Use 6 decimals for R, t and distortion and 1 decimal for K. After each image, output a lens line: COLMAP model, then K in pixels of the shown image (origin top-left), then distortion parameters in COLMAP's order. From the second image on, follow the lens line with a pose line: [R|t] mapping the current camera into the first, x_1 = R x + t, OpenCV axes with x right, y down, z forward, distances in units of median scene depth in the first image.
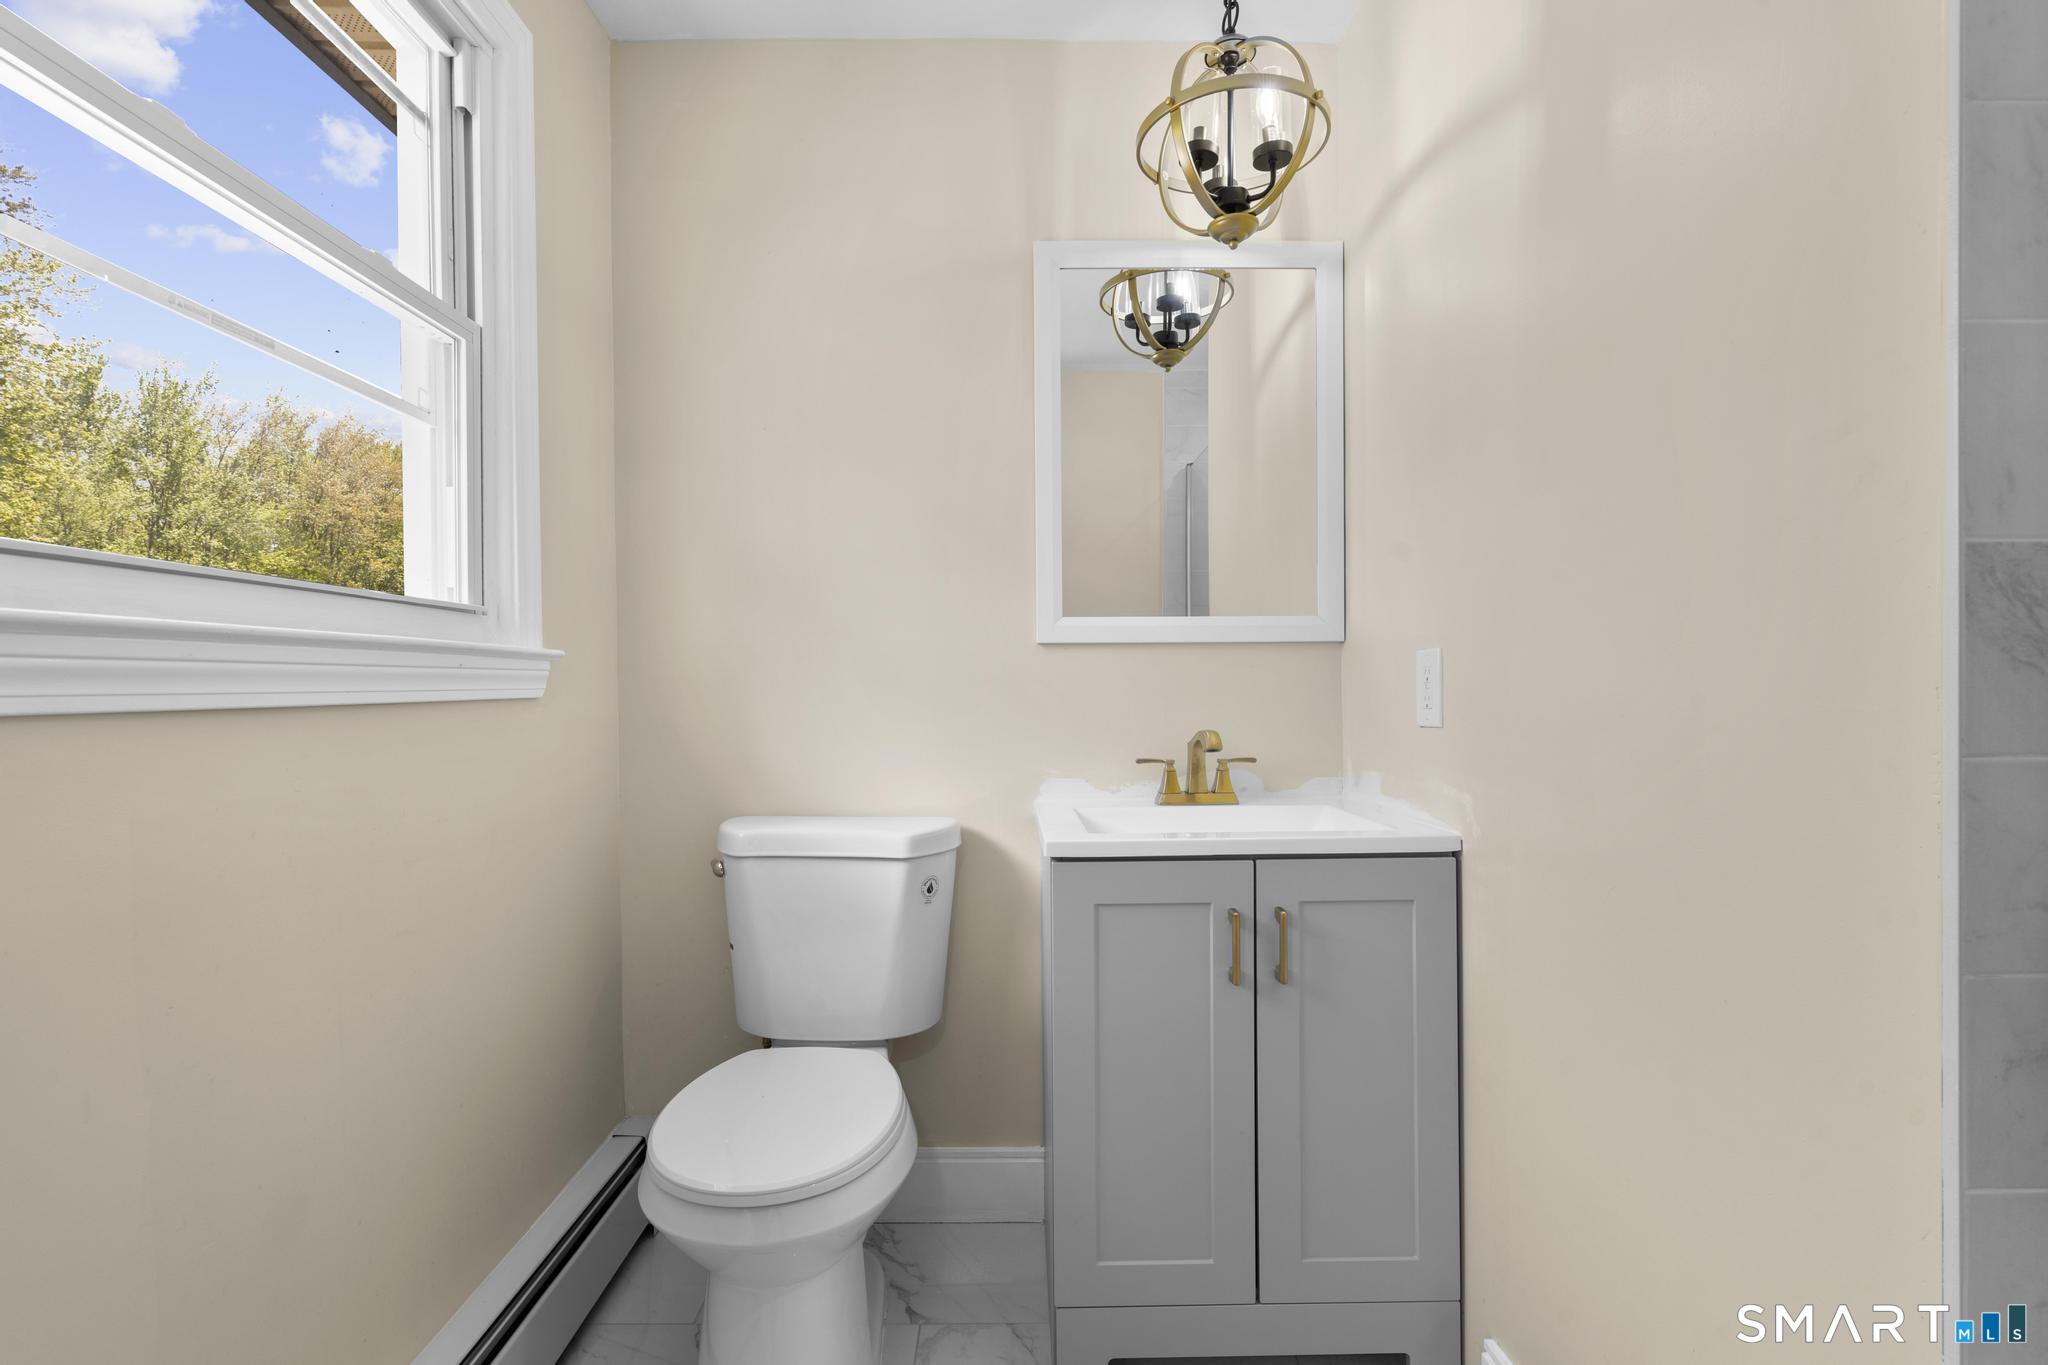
lens RADIAL K [[918.0, 0, 1024.0], [0, 918.0, 682.5], [0, 0, 1]] dist [-0.002624, -0.000035]
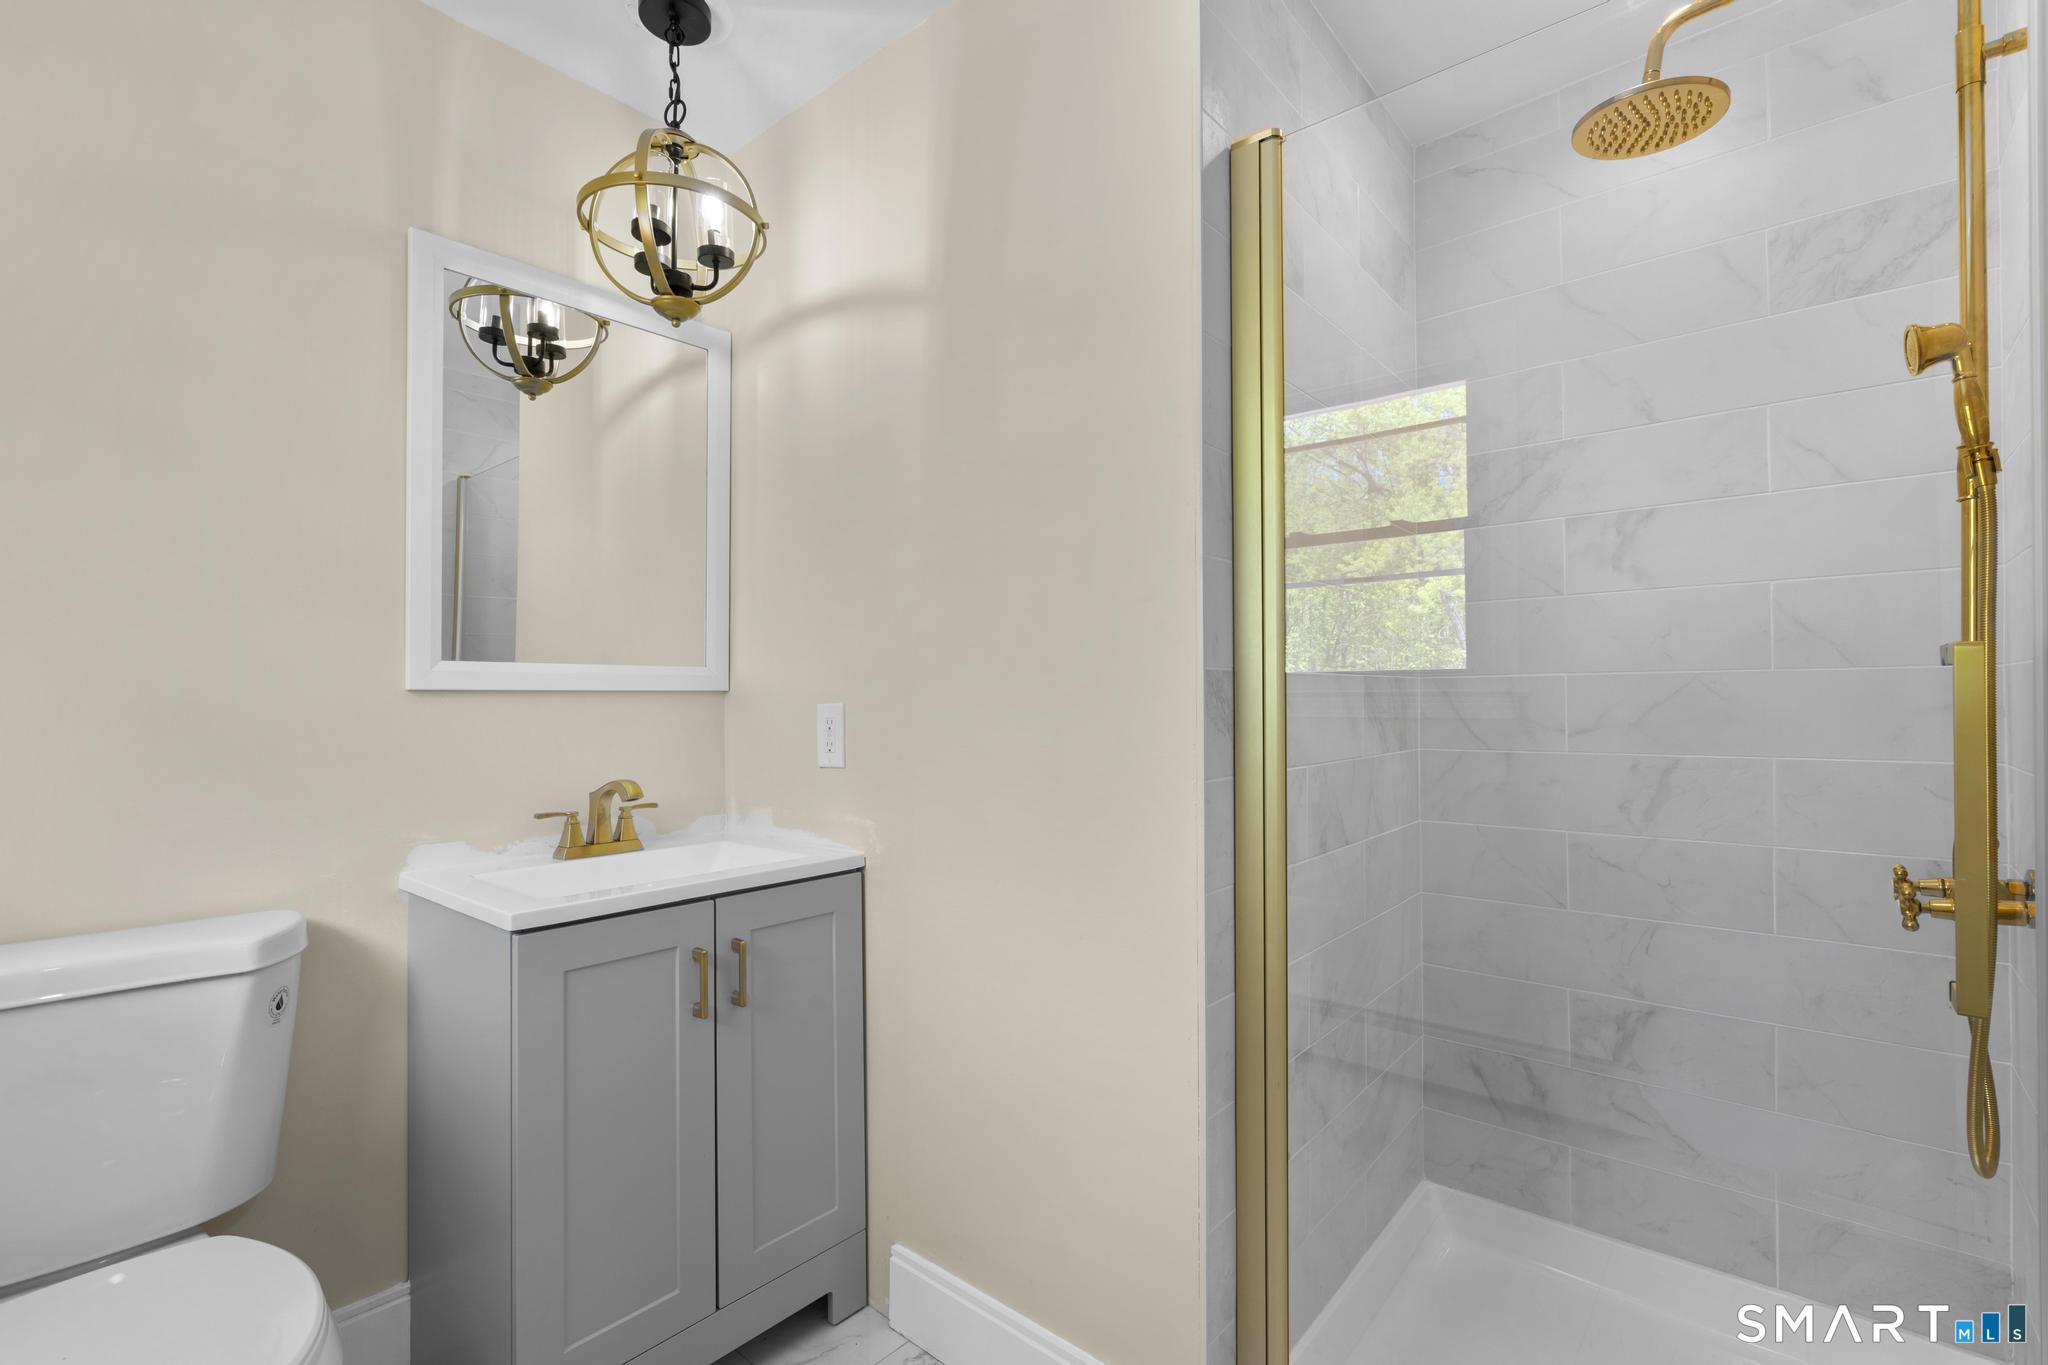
lens RADIAL K [[909.0, 0, 1024.0], [0, 909.0, 682.5], [0, 0, 1]] dist [0.002454, 0.000536]
pose [[0.669630, 0.019039, 0.742451, -0.277497], [0.000375, 0.999663, -0.025974, -0.032020], [-0.742695, 0.017671, 0.669397, -0.000702]]
